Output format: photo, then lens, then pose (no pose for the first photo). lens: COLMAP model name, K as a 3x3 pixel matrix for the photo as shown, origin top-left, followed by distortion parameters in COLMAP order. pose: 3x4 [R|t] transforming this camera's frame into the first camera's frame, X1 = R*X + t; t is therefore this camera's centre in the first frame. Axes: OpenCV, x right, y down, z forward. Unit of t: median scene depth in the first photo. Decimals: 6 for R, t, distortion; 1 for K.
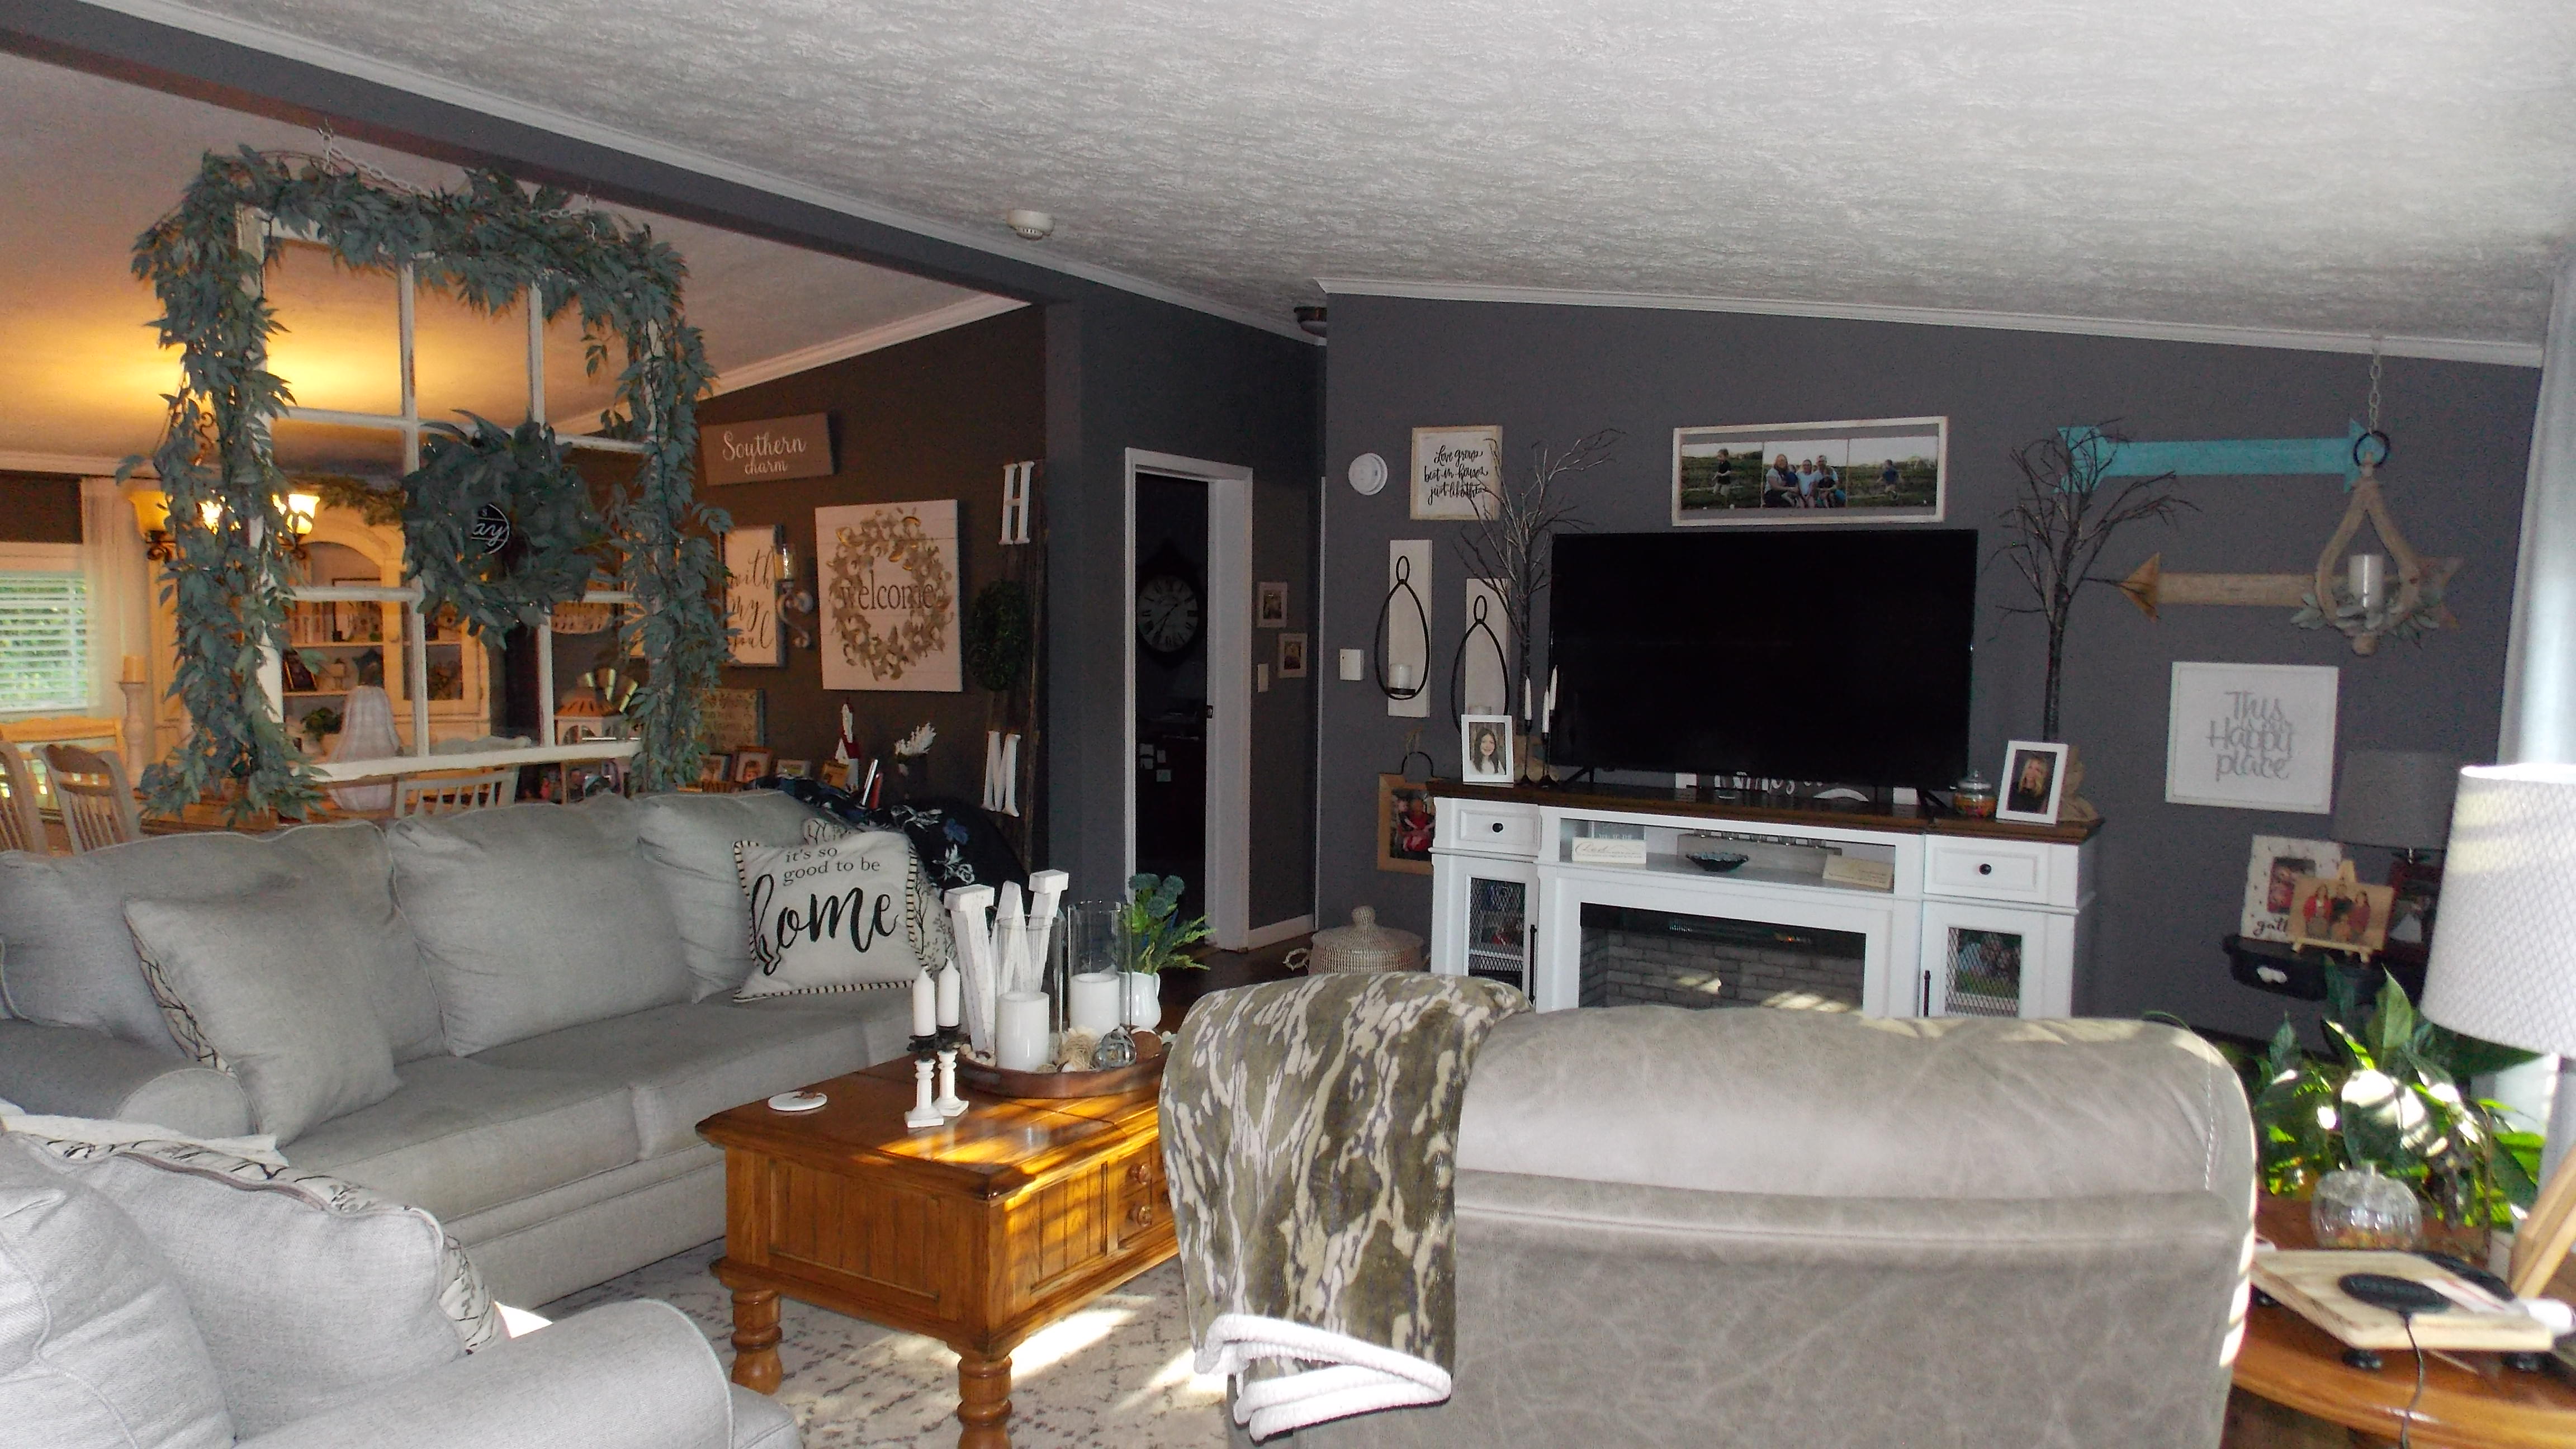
lens RADIAL K [[1717.2, 0, 1281.2], [0, 1717.2, 705.9], [0, 0, 1]] dist [0.008822, 0.001733]
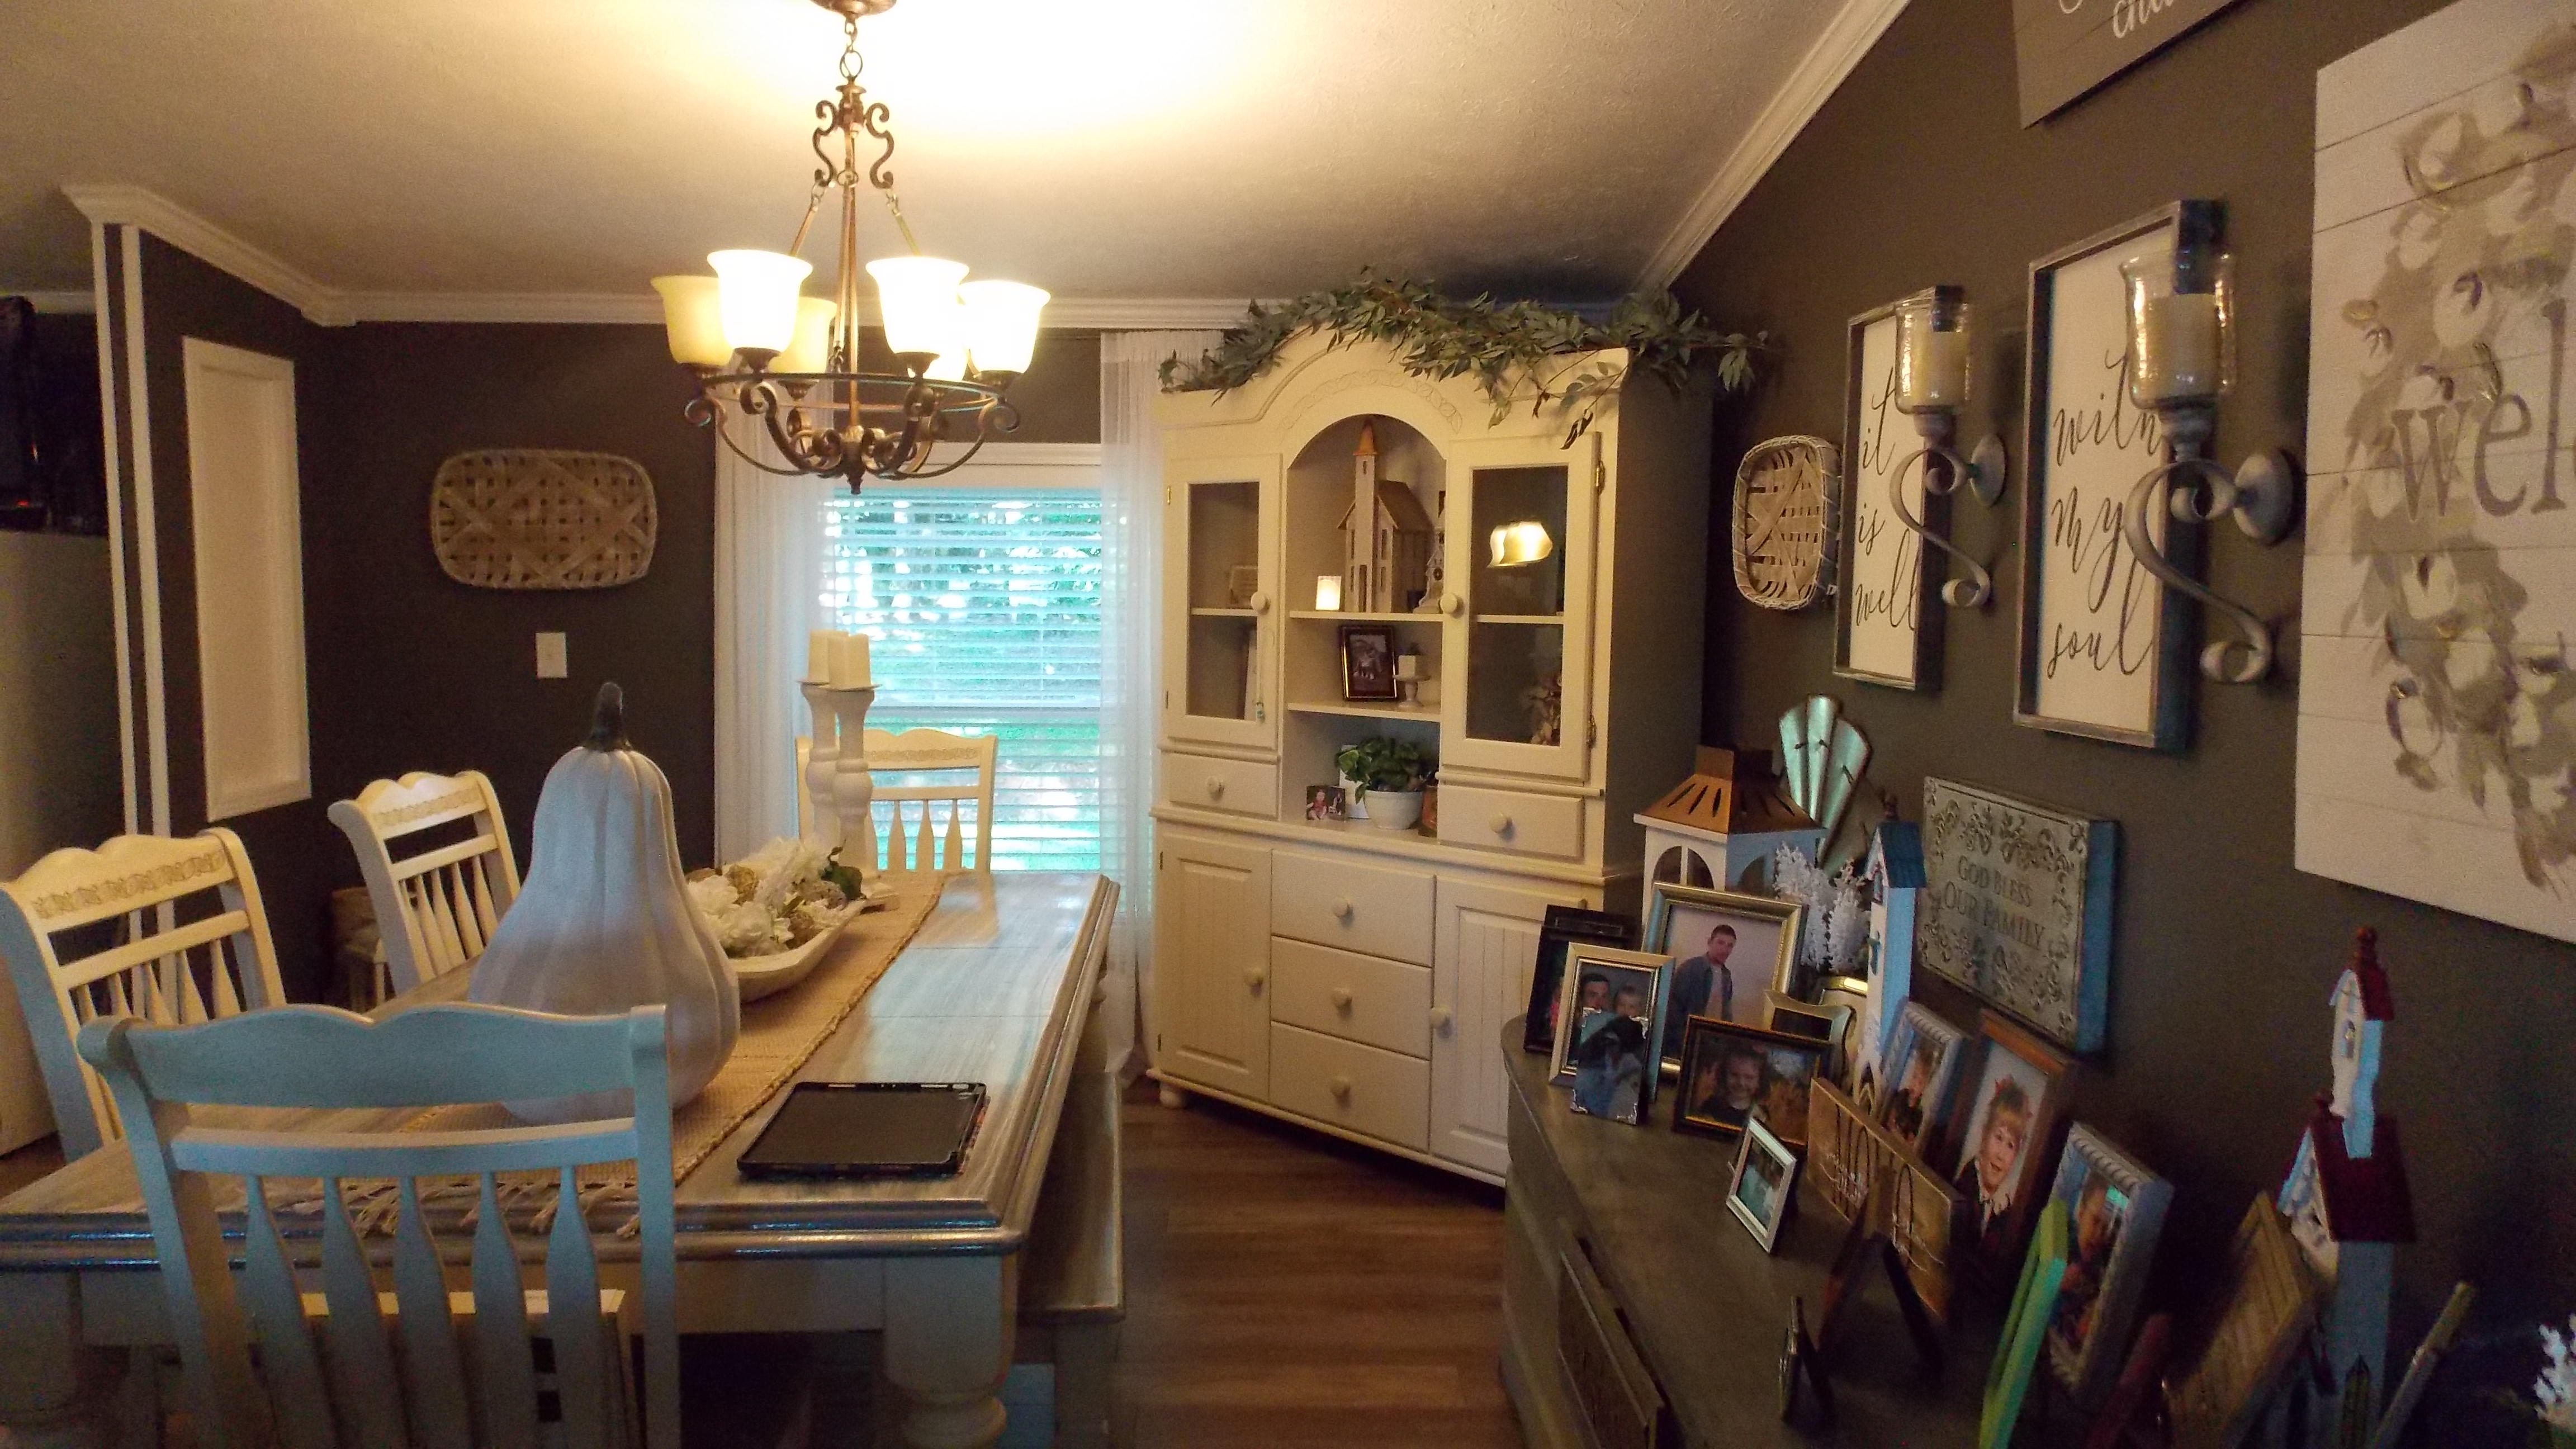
lens RADIAL K [[1717.2, 0, 1283.9], [0, 1717.2, 725.4], [0, 0, 1]] dist [0.008822, 0.001733]
pose [[0.543413, 0.079652, -0.835678, -0.151616], [-0.051468, 0.996777, 0.061540, -0.037198], [0.837886, 0.009569, 0.545761, 0.778687]]
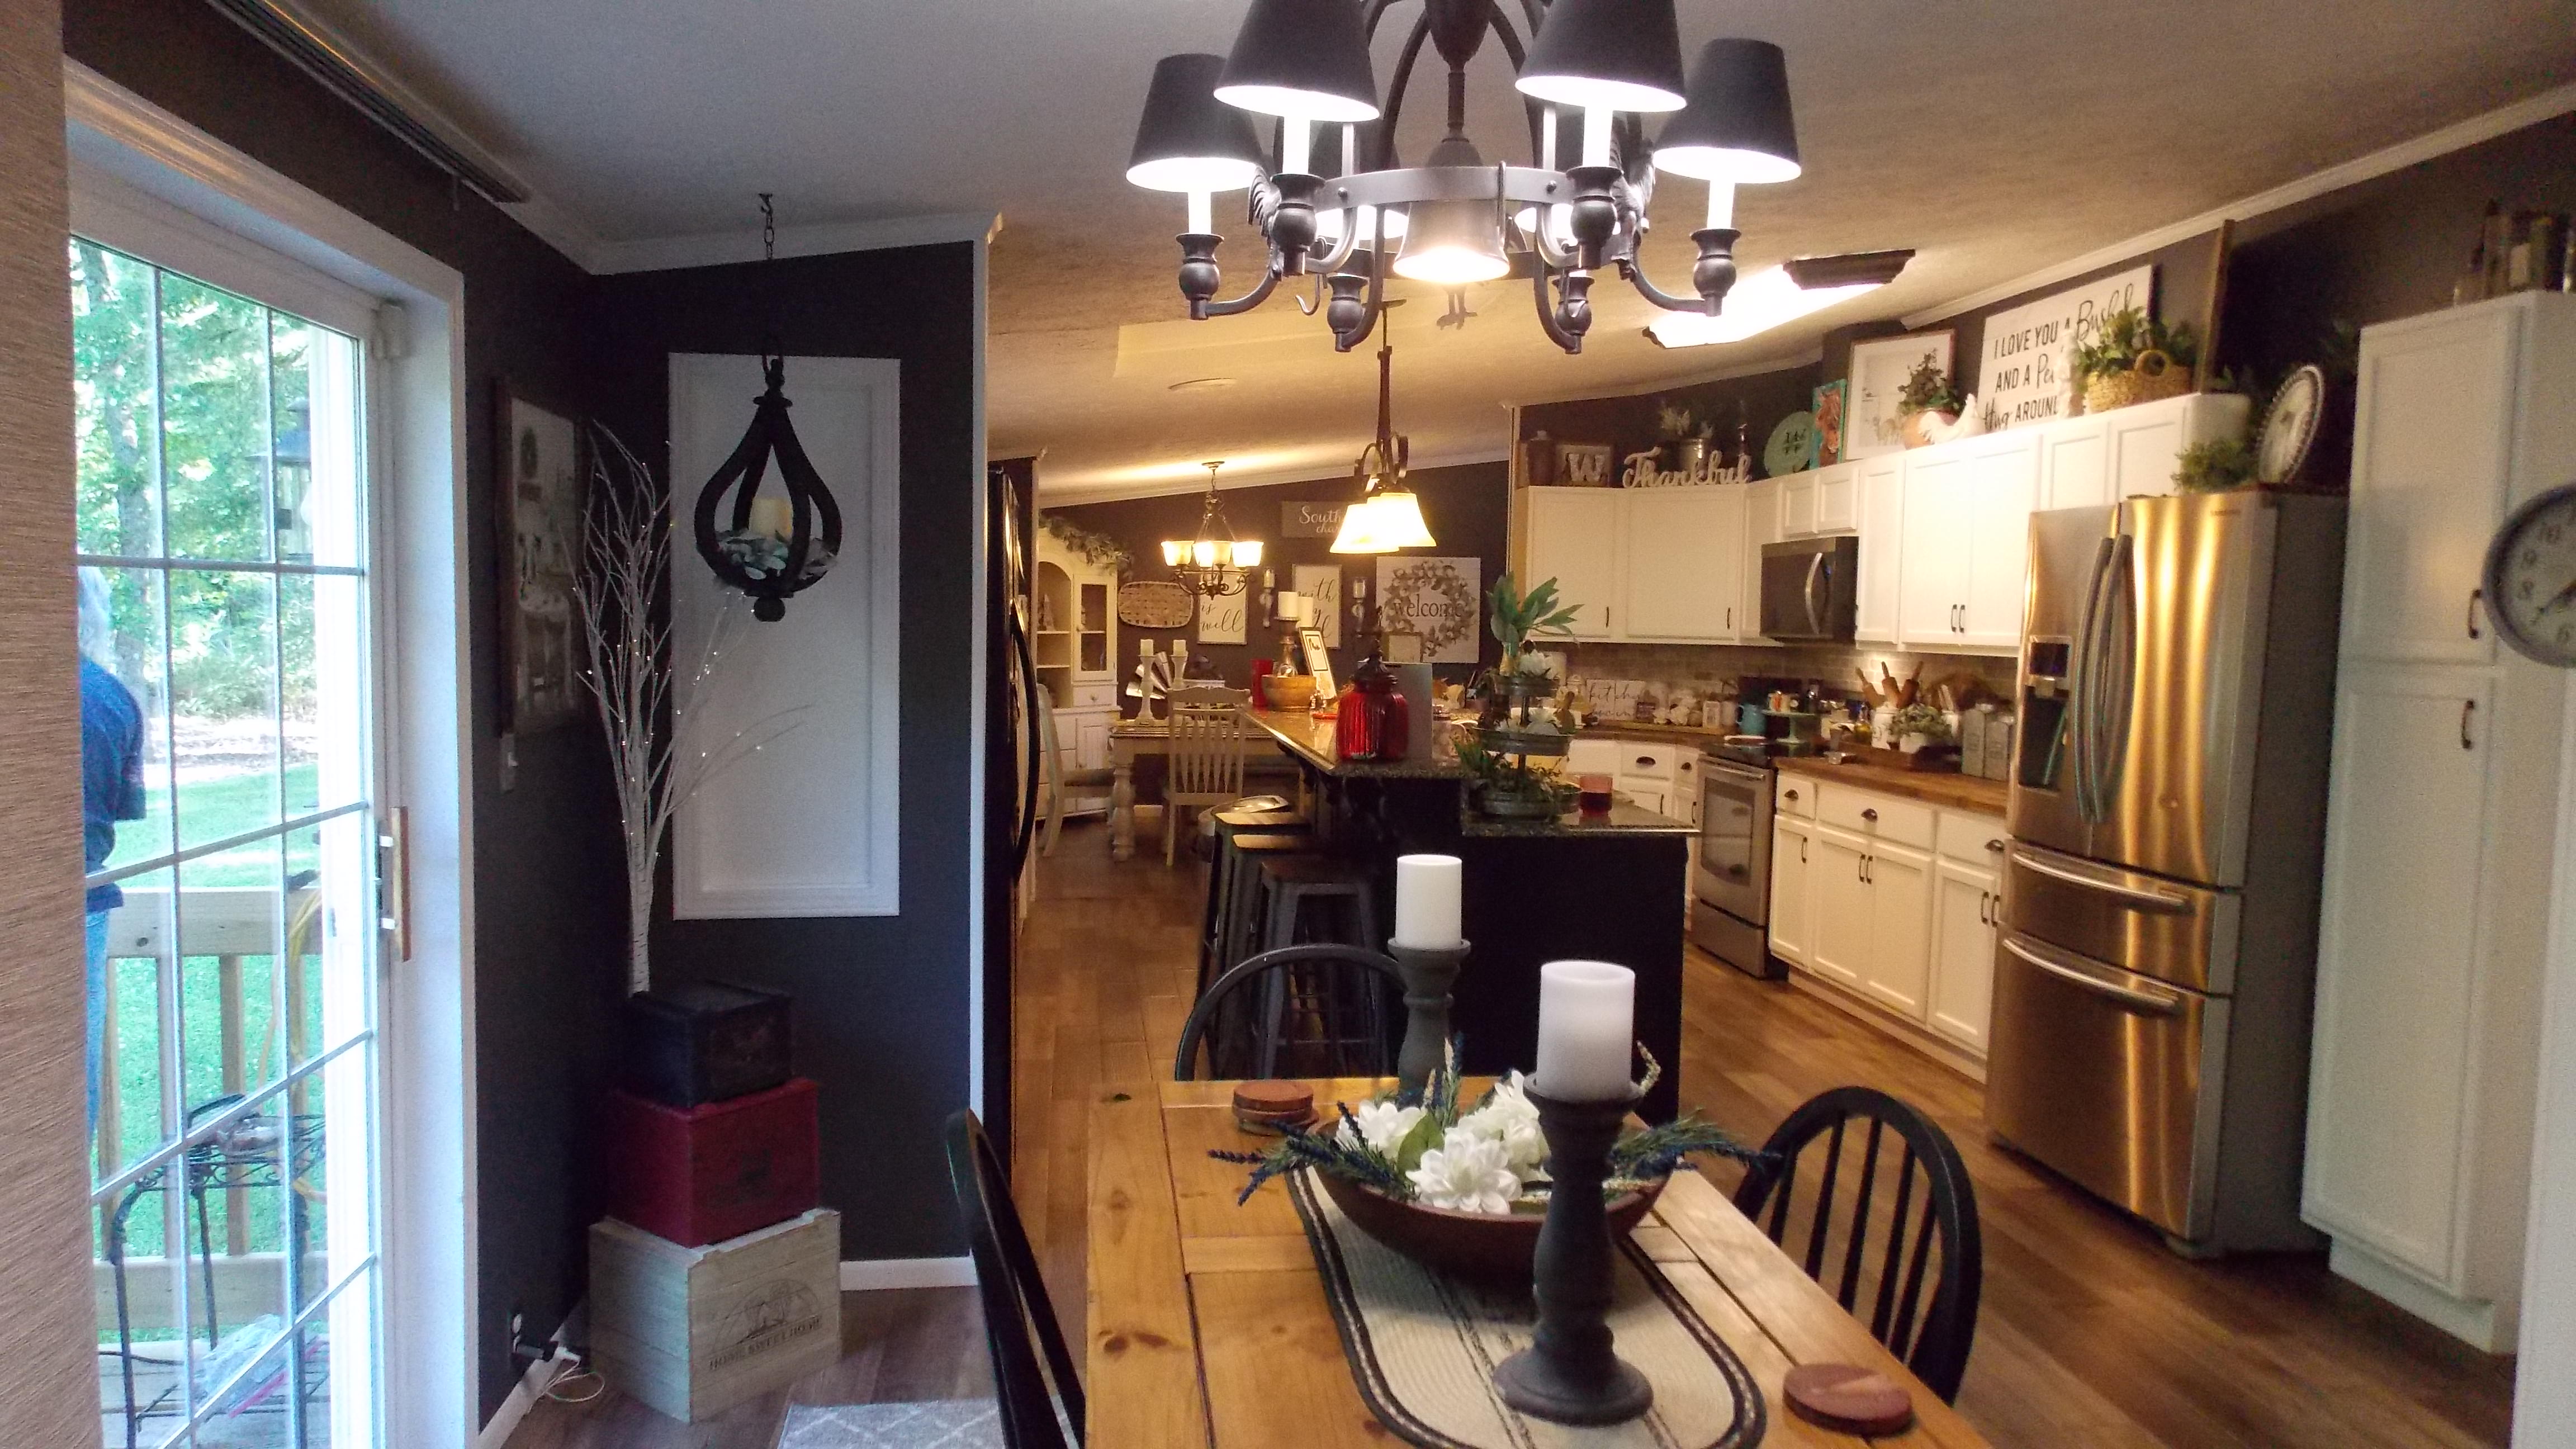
lens RADIAL K [[1717.2, 0, 1286.9], [0, 1717.2, 720.9], [0, 0, 1]] dist [0.008822, 0.001733]
pose [[0.779851, -0.025724, 0.625436, -1.447800], [0.008386, 0.999495, 0.030653, -0.004378], [-0.625908, -0.018660, 0.779673, -0.290784]]
